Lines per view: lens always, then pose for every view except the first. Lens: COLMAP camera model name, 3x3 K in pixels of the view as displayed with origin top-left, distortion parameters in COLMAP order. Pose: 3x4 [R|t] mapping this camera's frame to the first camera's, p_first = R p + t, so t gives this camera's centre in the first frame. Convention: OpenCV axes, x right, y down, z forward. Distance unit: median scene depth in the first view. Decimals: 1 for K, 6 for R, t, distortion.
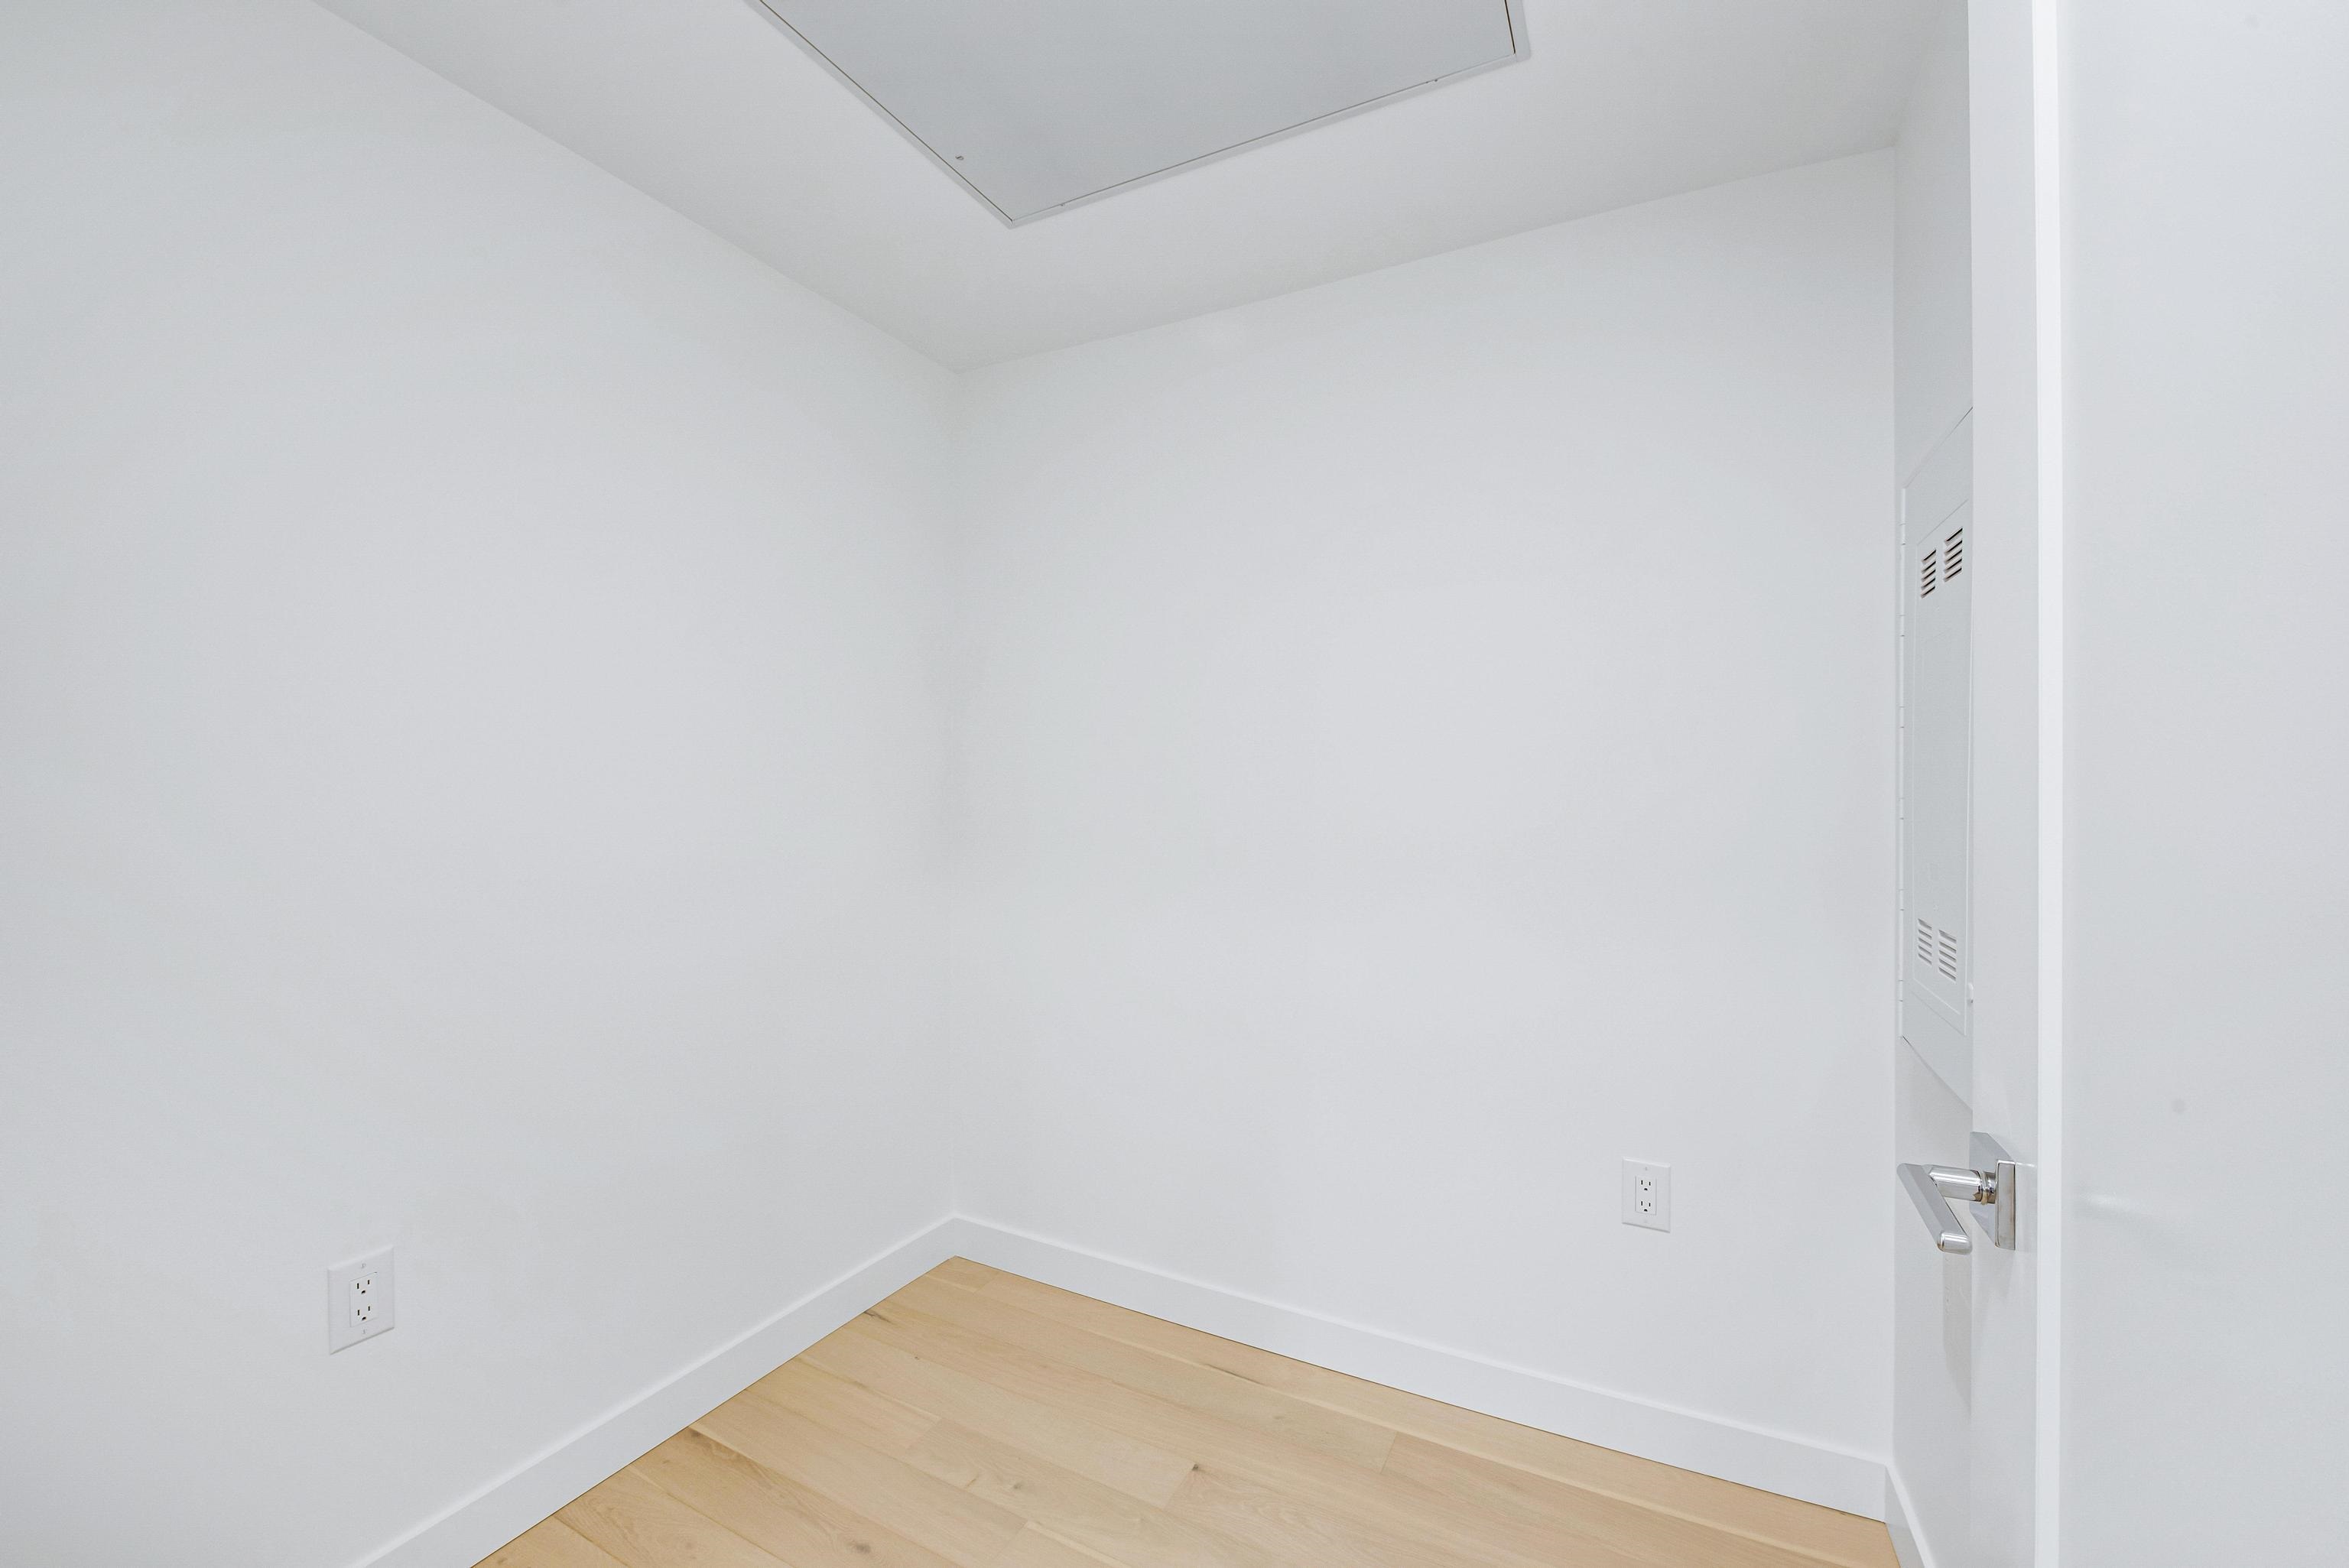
lens RADIAL K [[934.5, 0, 1081.5], [0, 934.5, 774.2], [0, 0, 1]] dist [-0.000097, -0.006035]
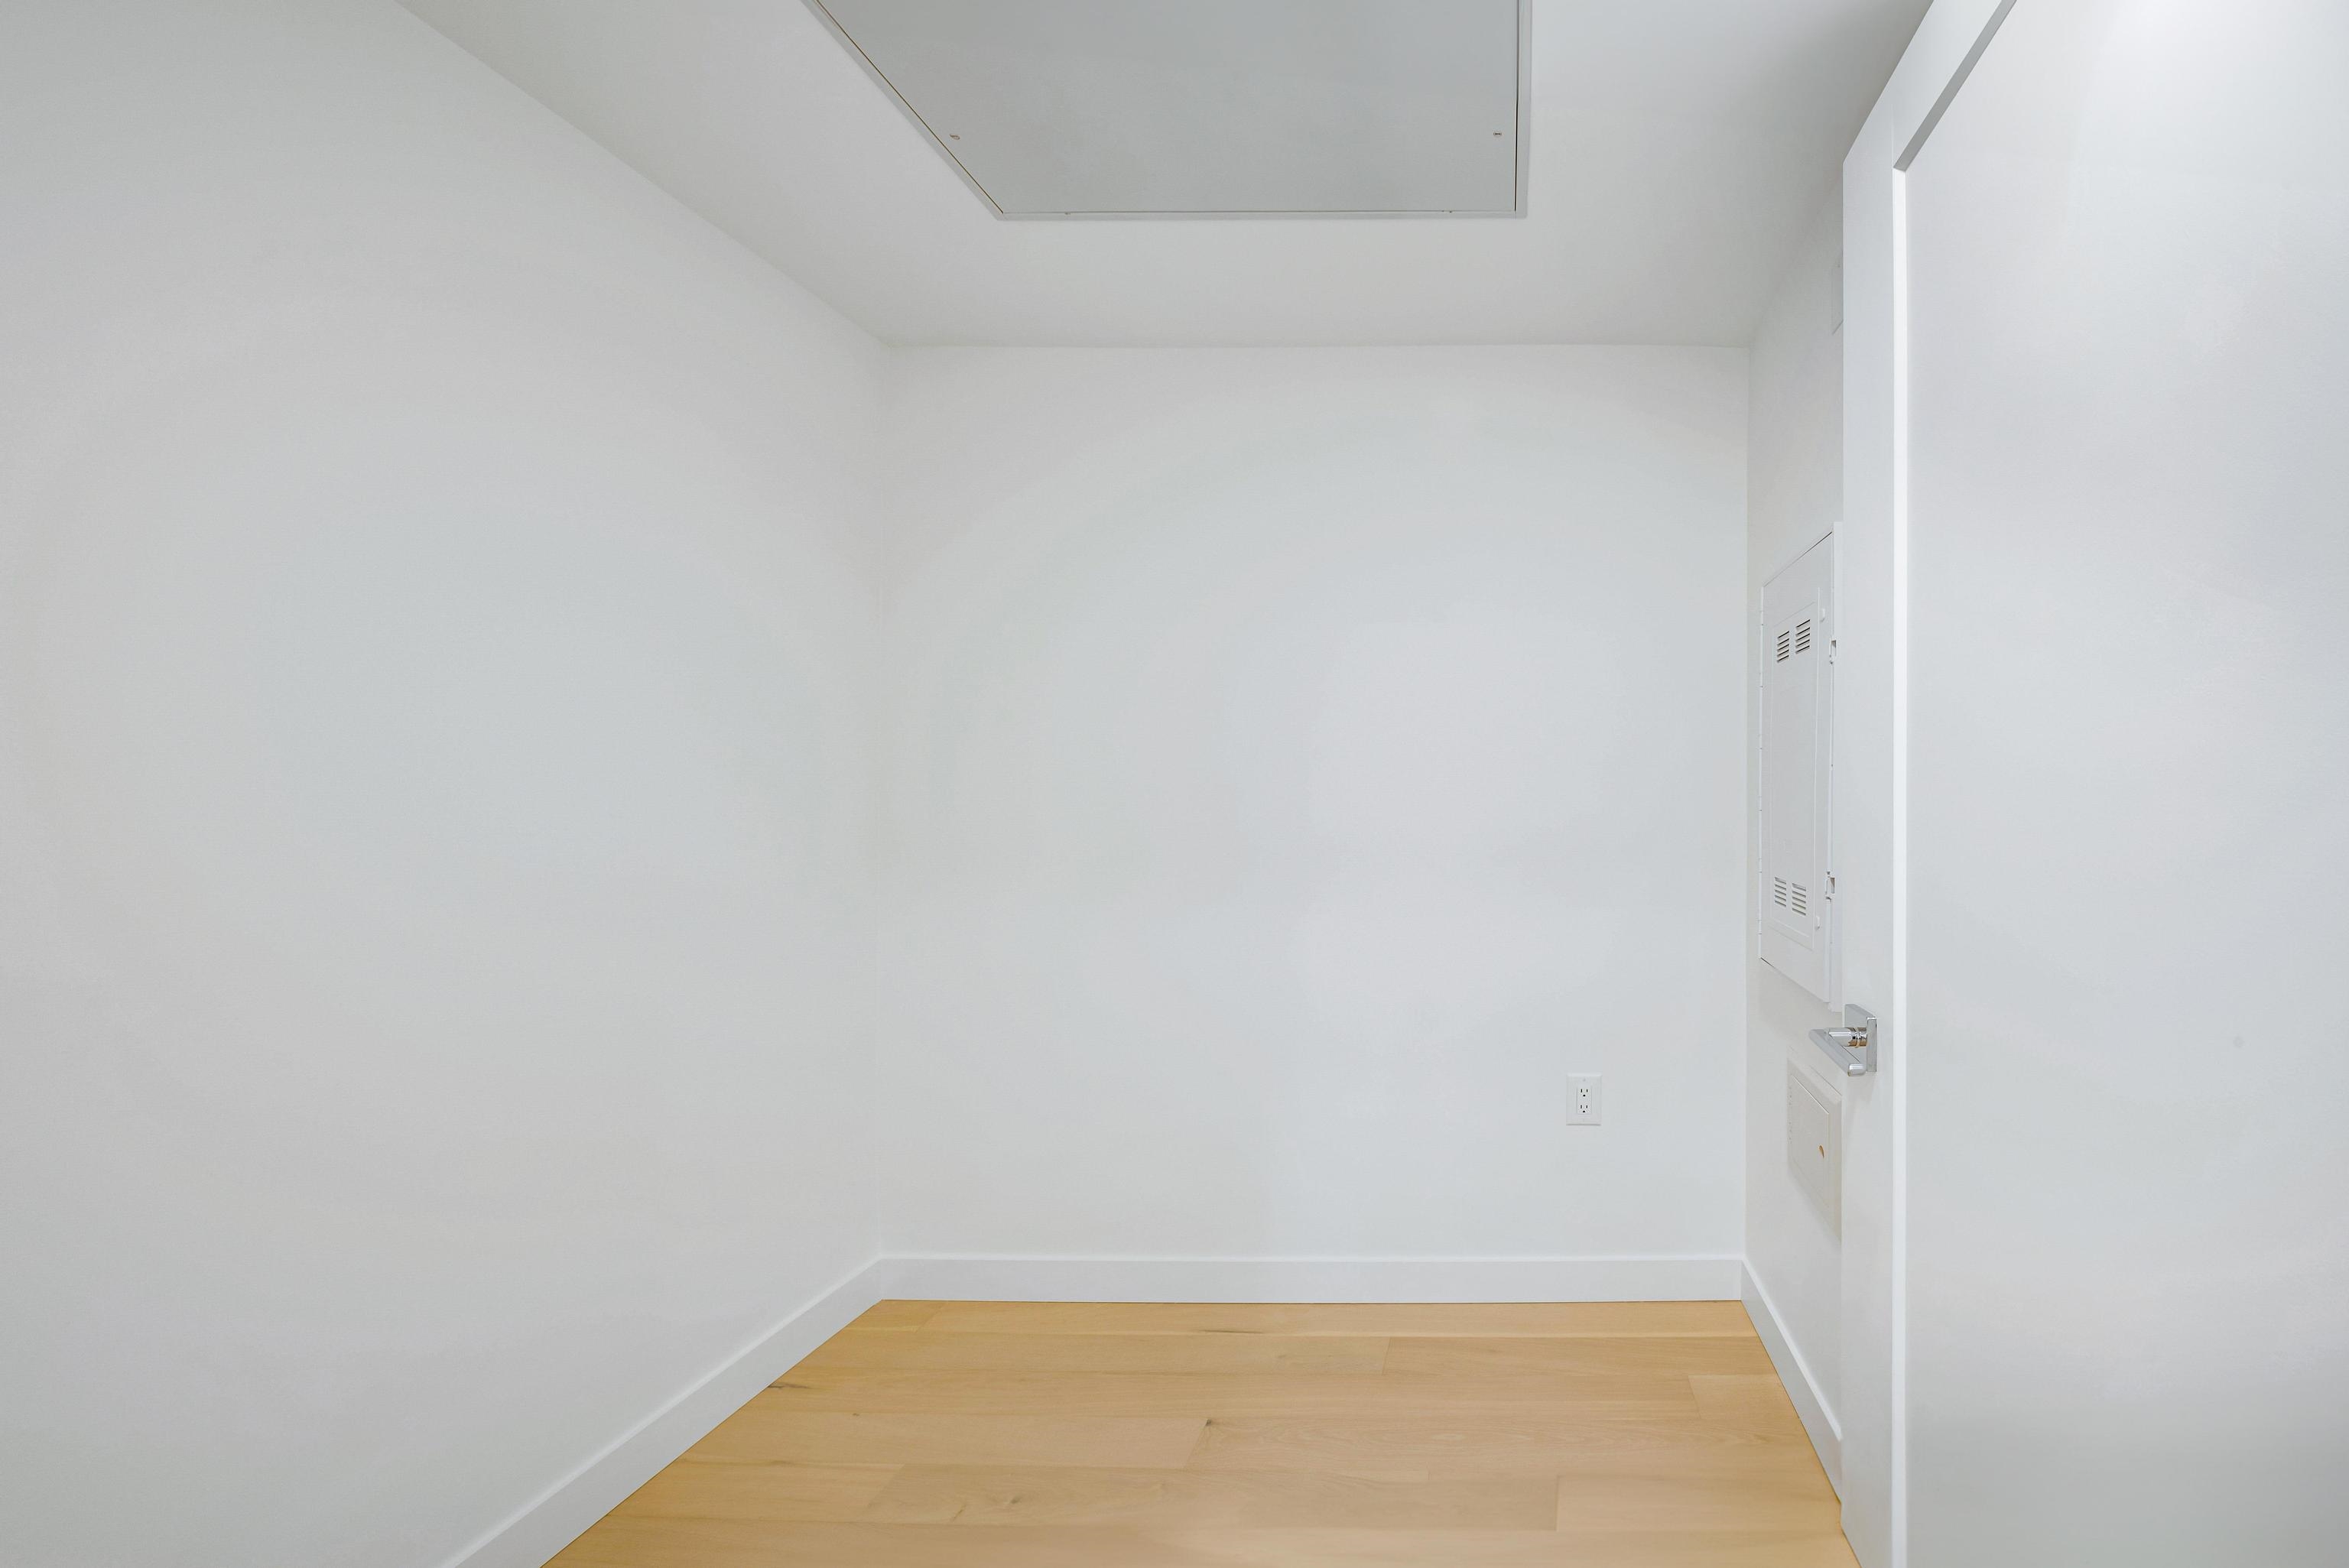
lens RADIAL K [[984.9, 0, 1254.2], [0, 984.9, 781.8], [0, 0, 1]] dist [-0.004374, -0.000339]
pose [[0.912451, -0.000823, 0.409185, -0.327847], [-0.000770, 0.999993, 0.003727, -0.002128], [-0.409185, -0.003715, 0.912444, -0.062362]]
